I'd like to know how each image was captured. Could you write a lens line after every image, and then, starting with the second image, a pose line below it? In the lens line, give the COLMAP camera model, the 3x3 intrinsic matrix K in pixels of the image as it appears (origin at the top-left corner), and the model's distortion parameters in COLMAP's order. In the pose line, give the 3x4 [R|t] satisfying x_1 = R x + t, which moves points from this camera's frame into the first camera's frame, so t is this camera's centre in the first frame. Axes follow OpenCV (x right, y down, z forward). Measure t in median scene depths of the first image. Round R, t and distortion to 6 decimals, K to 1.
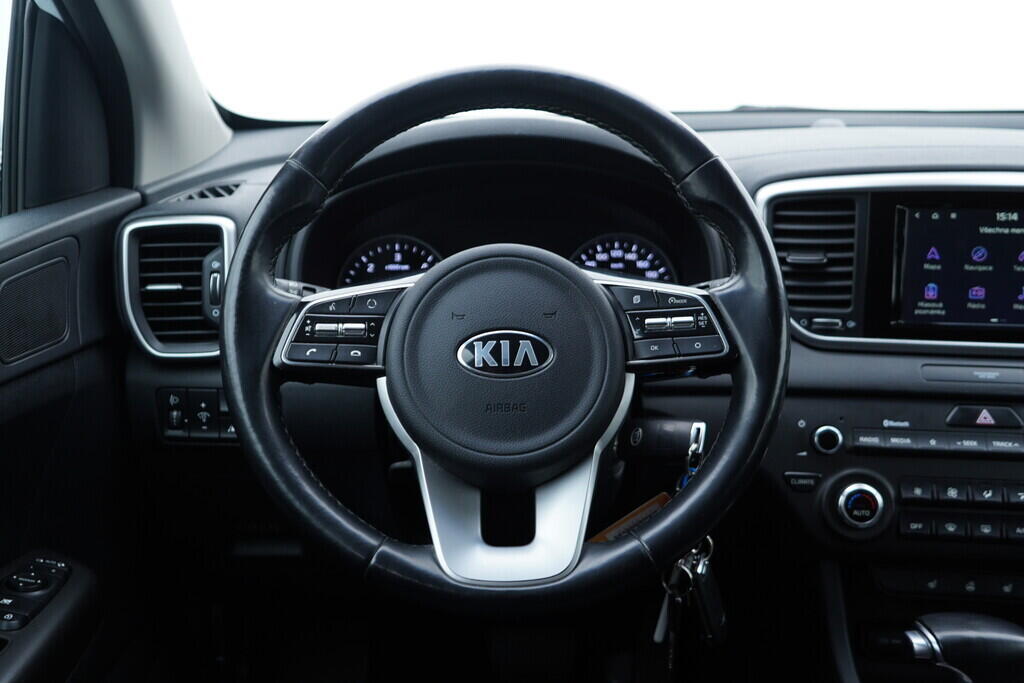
lens RADIAL K [[1042.0, 0, 512.0], [0, 1042.0, 341.5], [0, 0, 1]] dist [-0.010856, 0.028880]
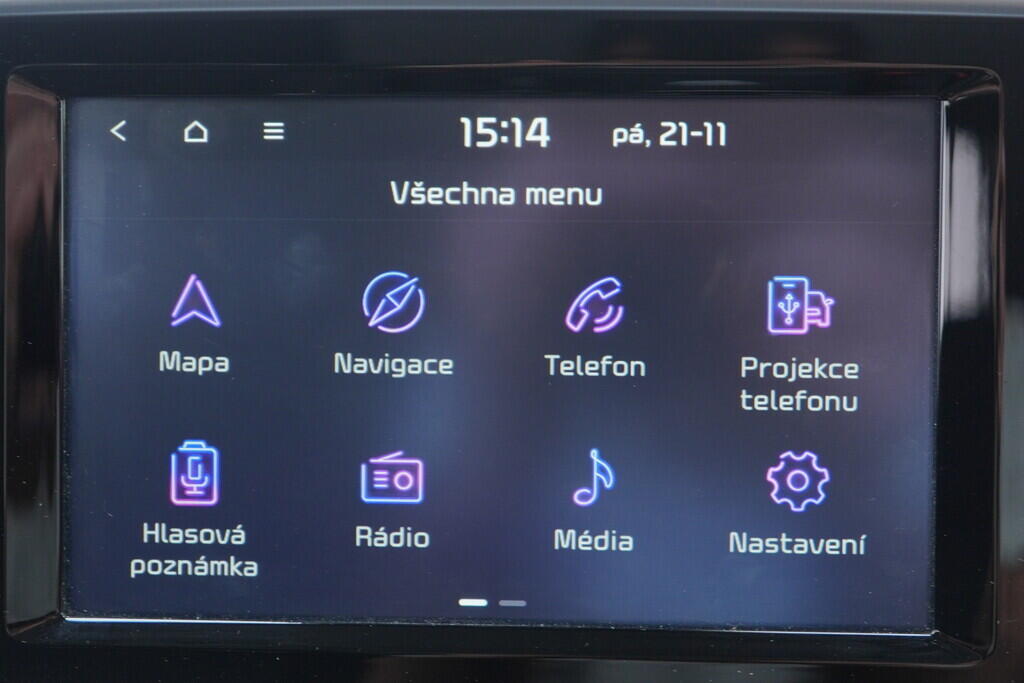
lens RADIAL K [[1041.2, 0, 509.1], [0, 1041.2, 367.8], [0, 0, 1]] dist [-0.004776, 0.001740]
pose [[0.995336, -0.010764, 0.095872, 0.466435], [0.017047, 0.997742, -0.064961, -0.057452], [-0.094956, 0.066292, 0.993272, 0.805242]]
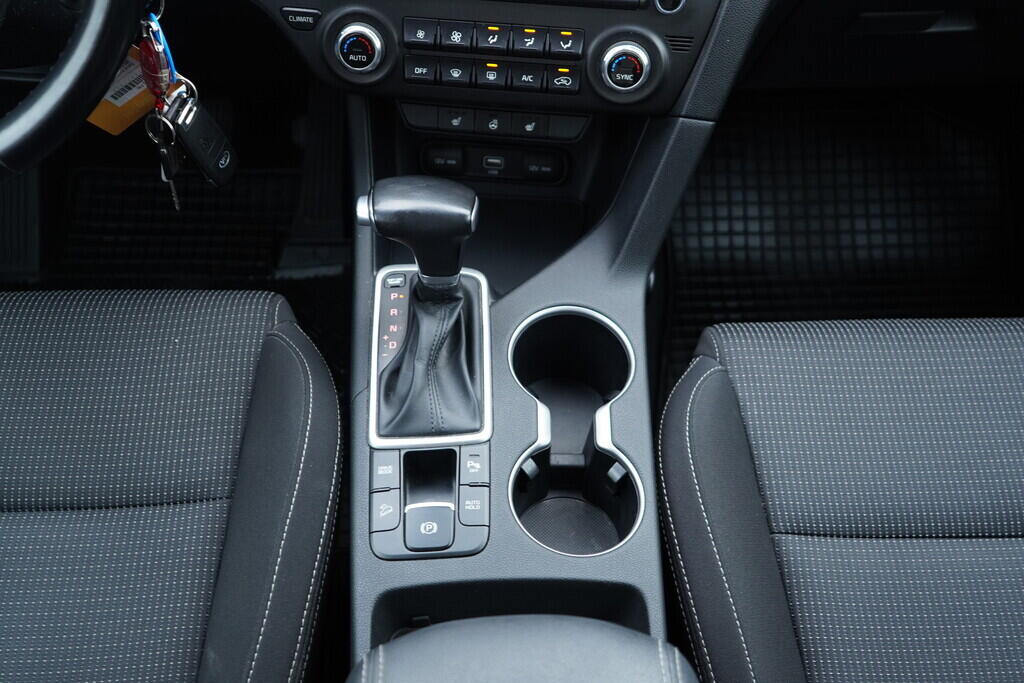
lens RADIAL K [[1042.0, 0, 512.0], [0, 1042.0, 341.5], [0, 0, 1]] dist [-0.010856, 0.028880]
pose [[0.999137, -0.006001, 0.041089, 0.426932], [-0.018633, 0.819501, 0.572774, -0.158885], [-0.037110, -0.573046, 0.818683, 0.092444]]
